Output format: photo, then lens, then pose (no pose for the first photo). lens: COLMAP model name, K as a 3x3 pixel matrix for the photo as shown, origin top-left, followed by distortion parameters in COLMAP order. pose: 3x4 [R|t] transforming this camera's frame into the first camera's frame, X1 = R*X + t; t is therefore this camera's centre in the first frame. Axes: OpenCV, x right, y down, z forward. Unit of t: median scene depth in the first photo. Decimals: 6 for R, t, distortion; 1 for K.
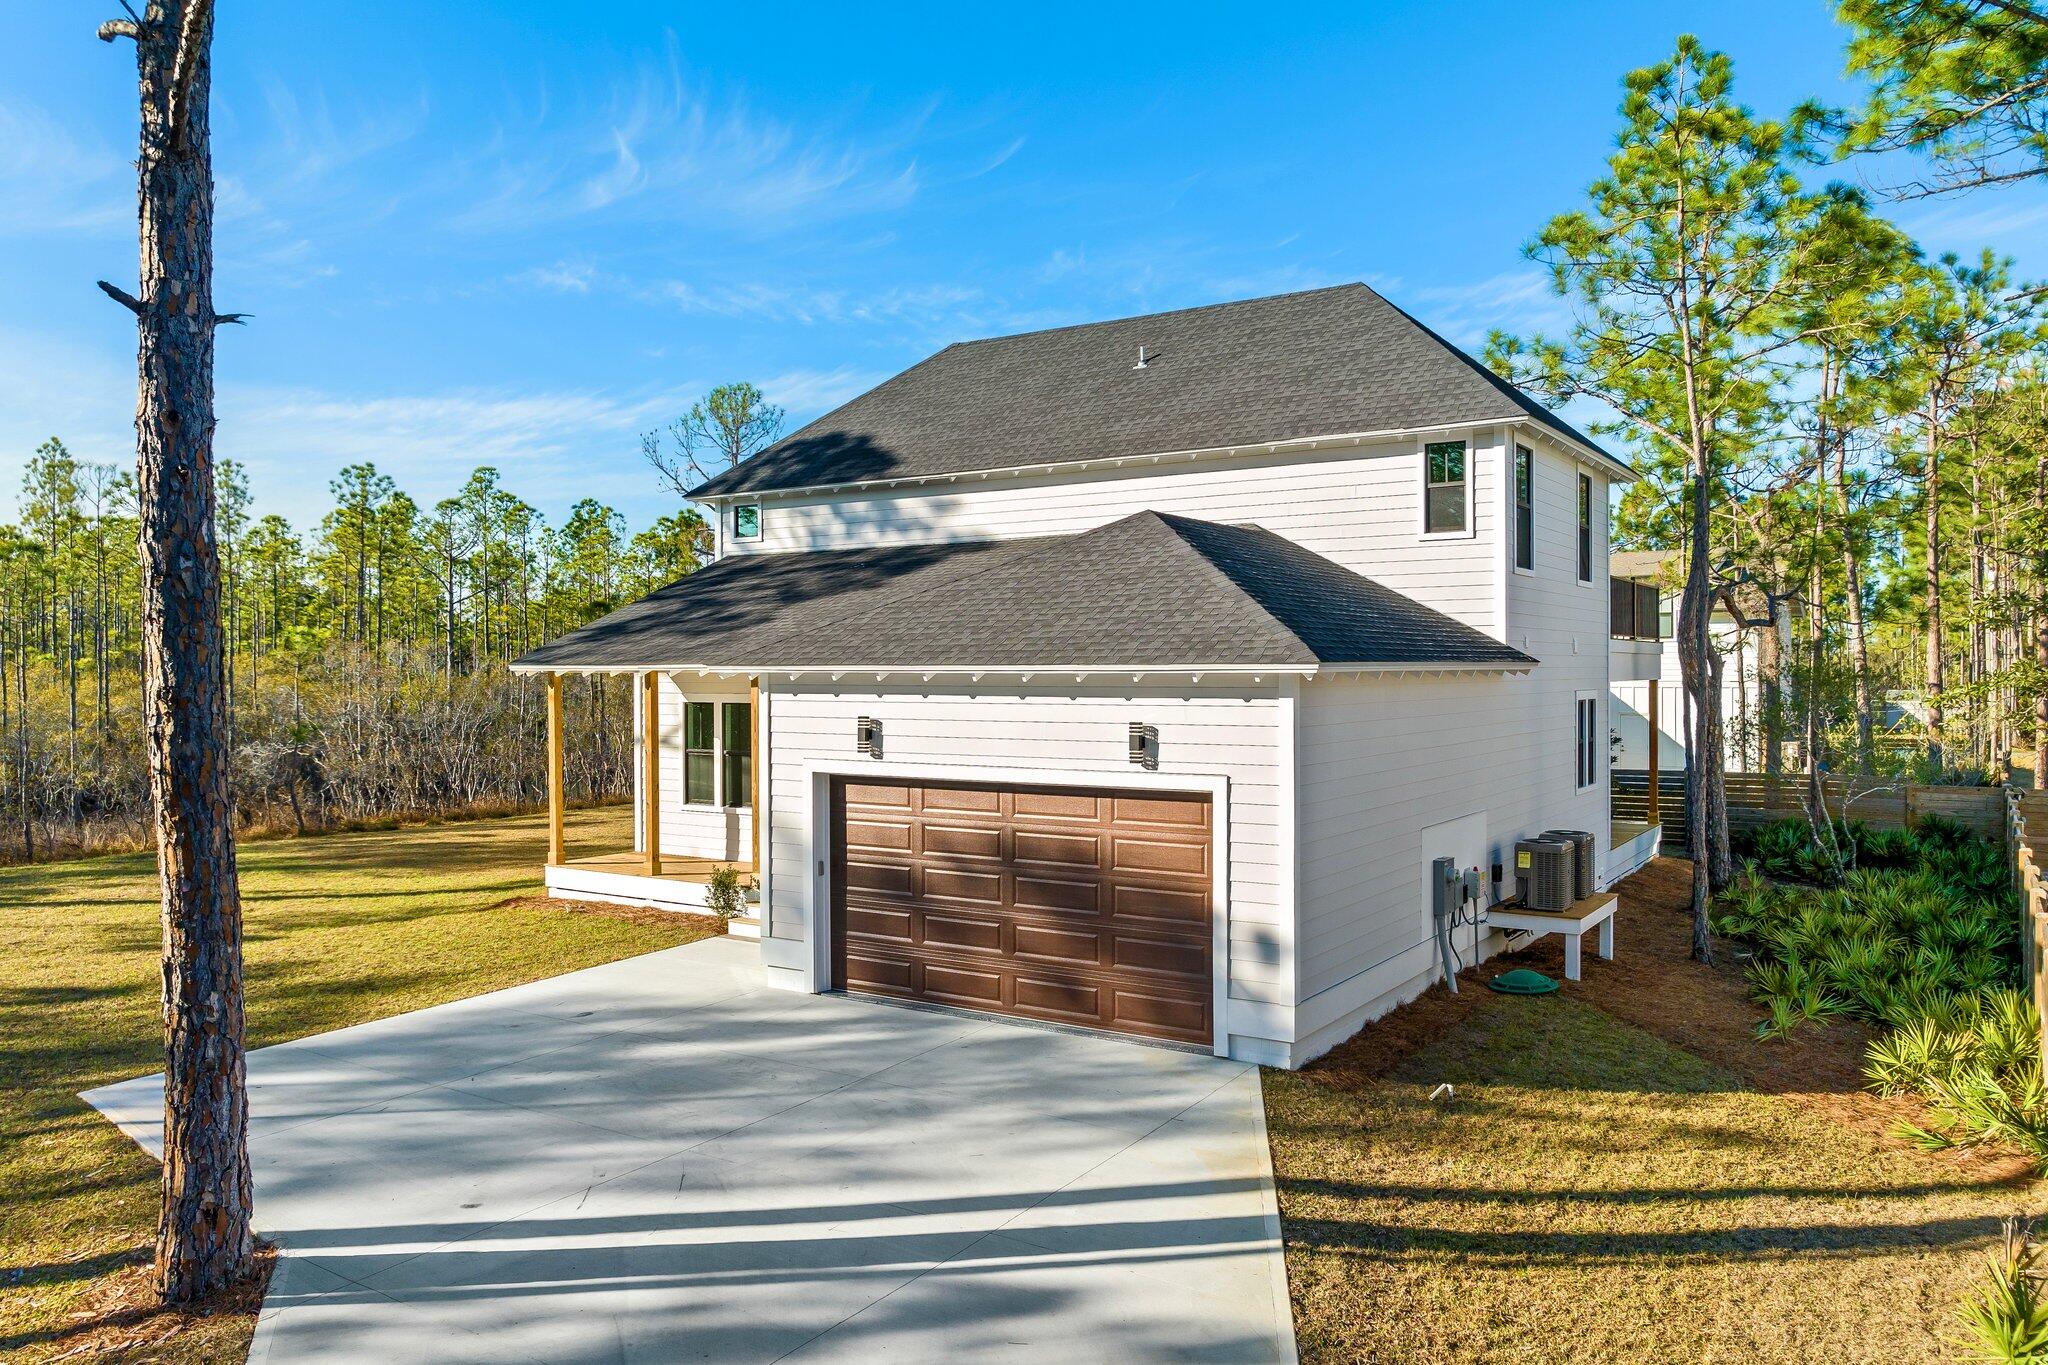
lens RADIAL K [[1410.6, 0, 1026.1], [0, 1410.6, 678.7], [0, 0, 1]] dist [-0.048173, 0.013629]
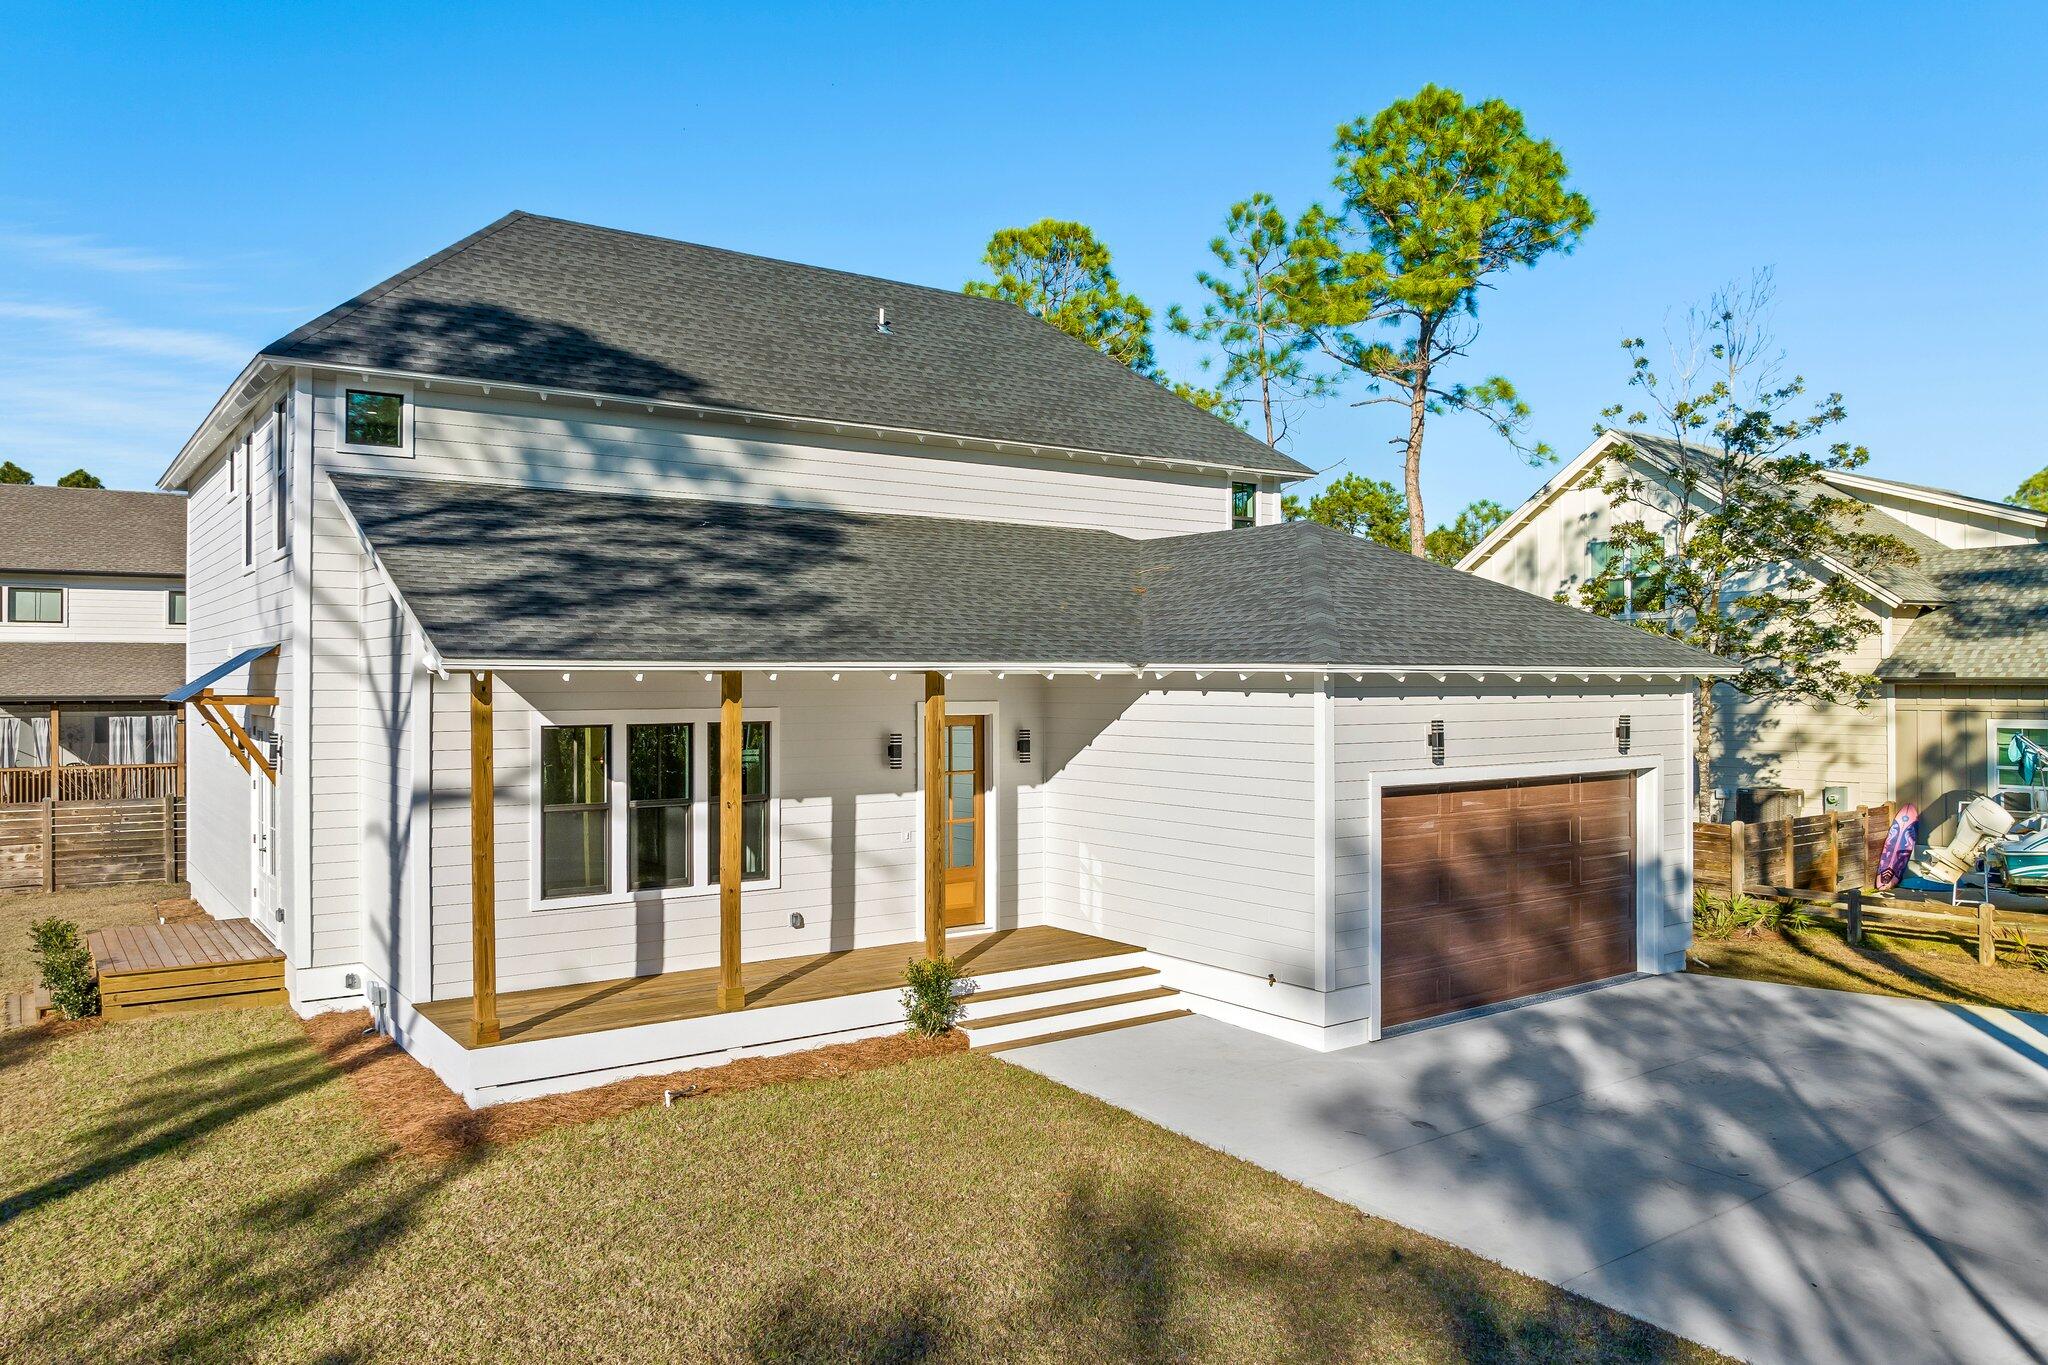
lens RADIAL K [[1410.6, 0, 1035.7], [0, 1410.6, 679.5], [0, 0, 1]] dist [-0.048173, 0.013629]
pose [[0.366587, 0.001309, 0.930383, -0.734412], [0.005549, 0.999978, -0.003594, 0.001252], [-0.930367, 0.006480, 0.366572, 0.613136]]
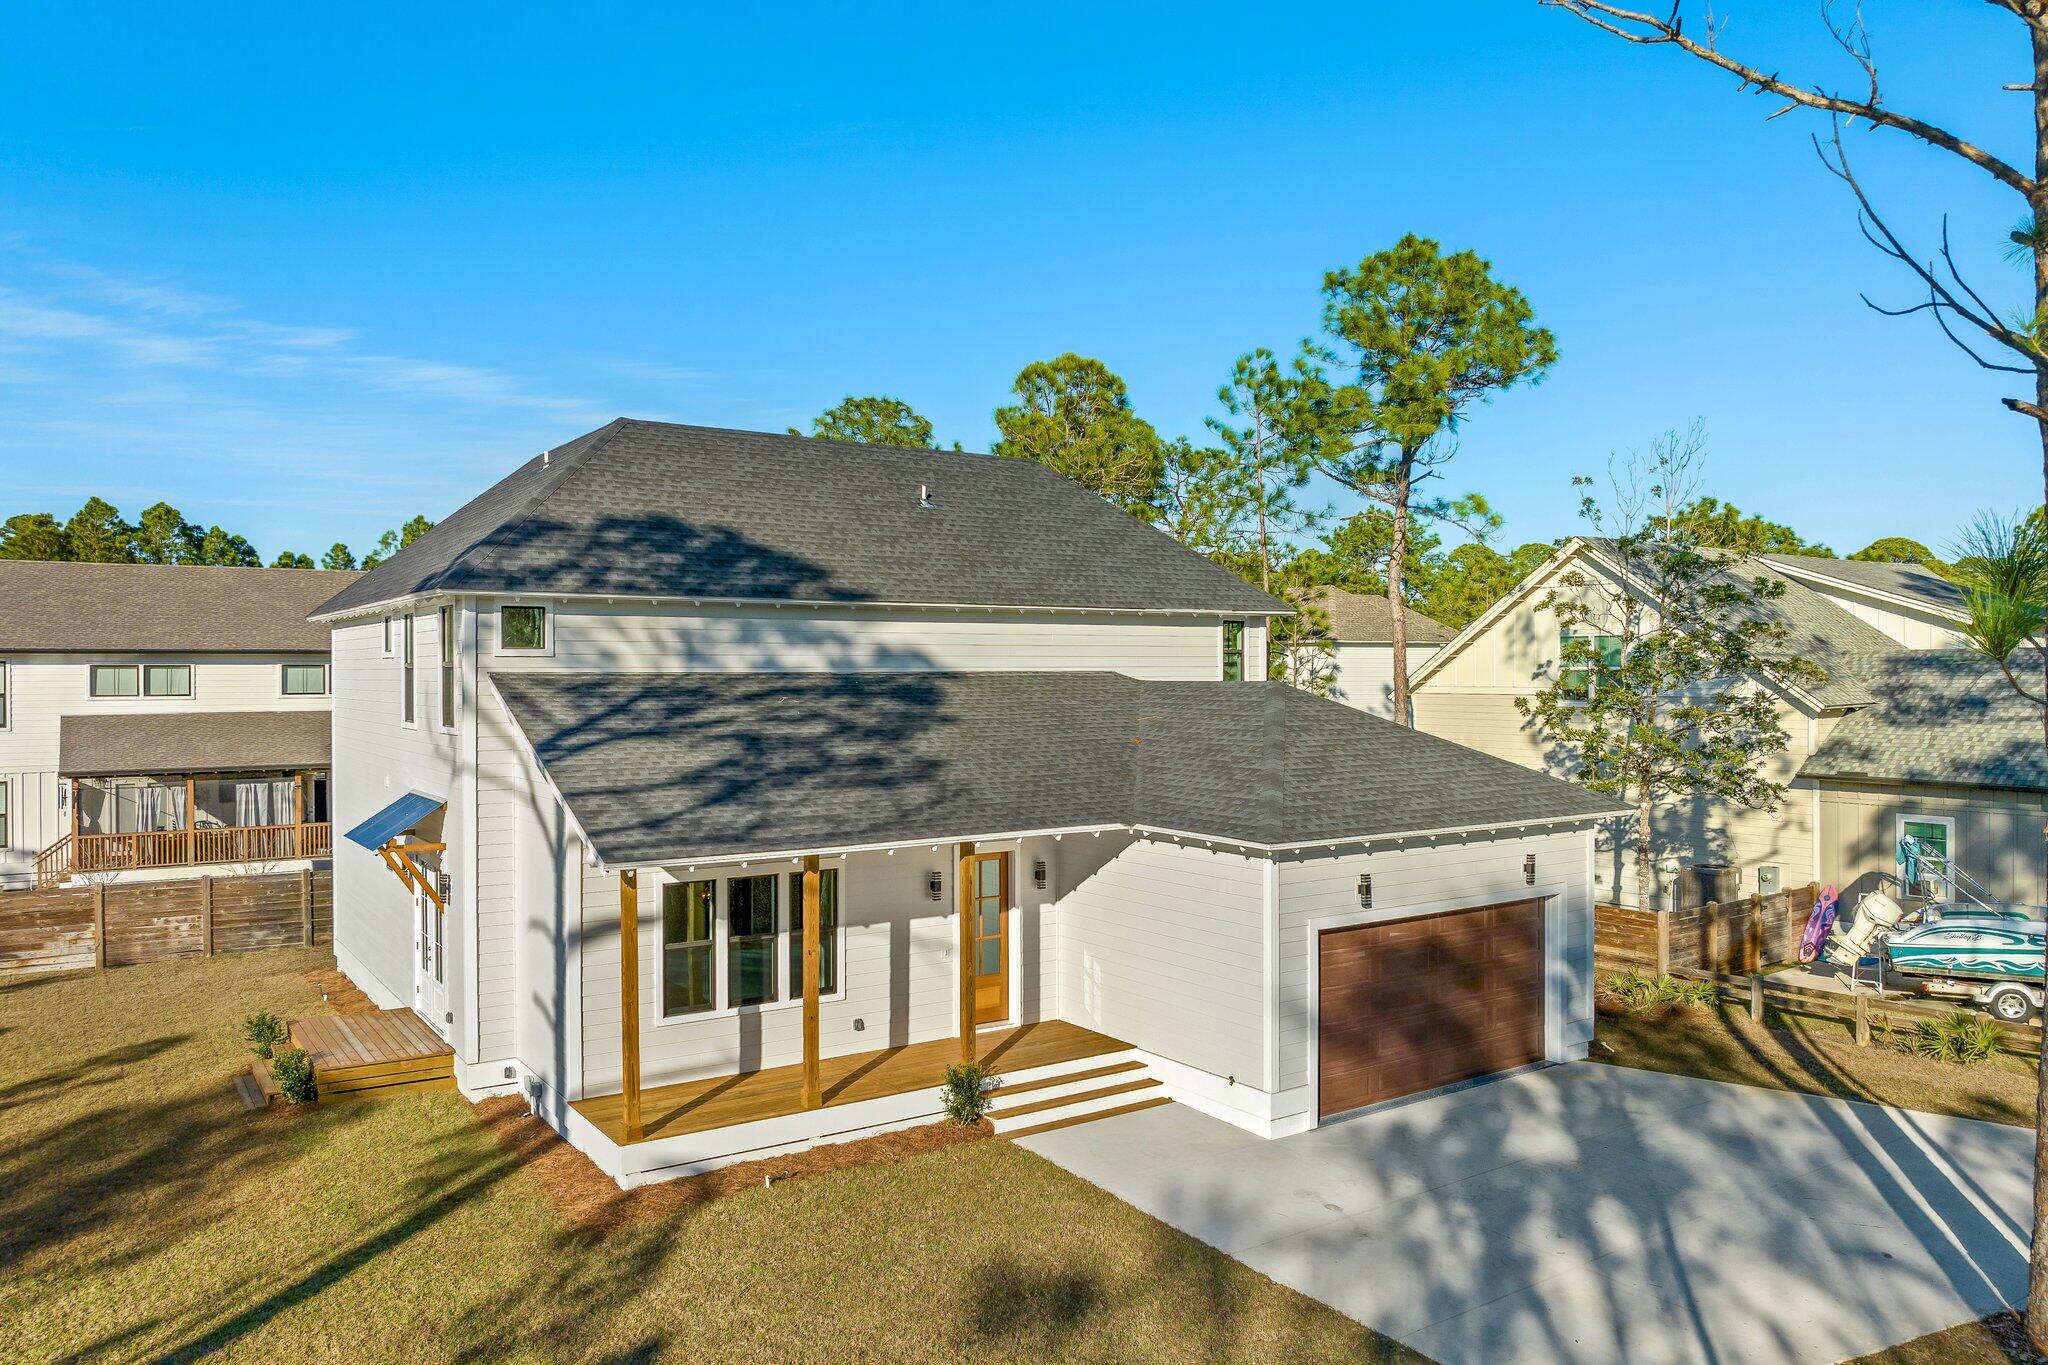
lens RADIAL K [[1410.6, 0, 1038.2], [0, 1410.6, 677.6], [0, 0, 1]] dist [-0.048173, 0.013629]
pose [[0.390439, -0.002793, 0.920625, -0.886875], [0.006375, 0.999980, 0.000330, -0.095102], [-0.920607, 0.005741, 0.390449, 0.535317]]
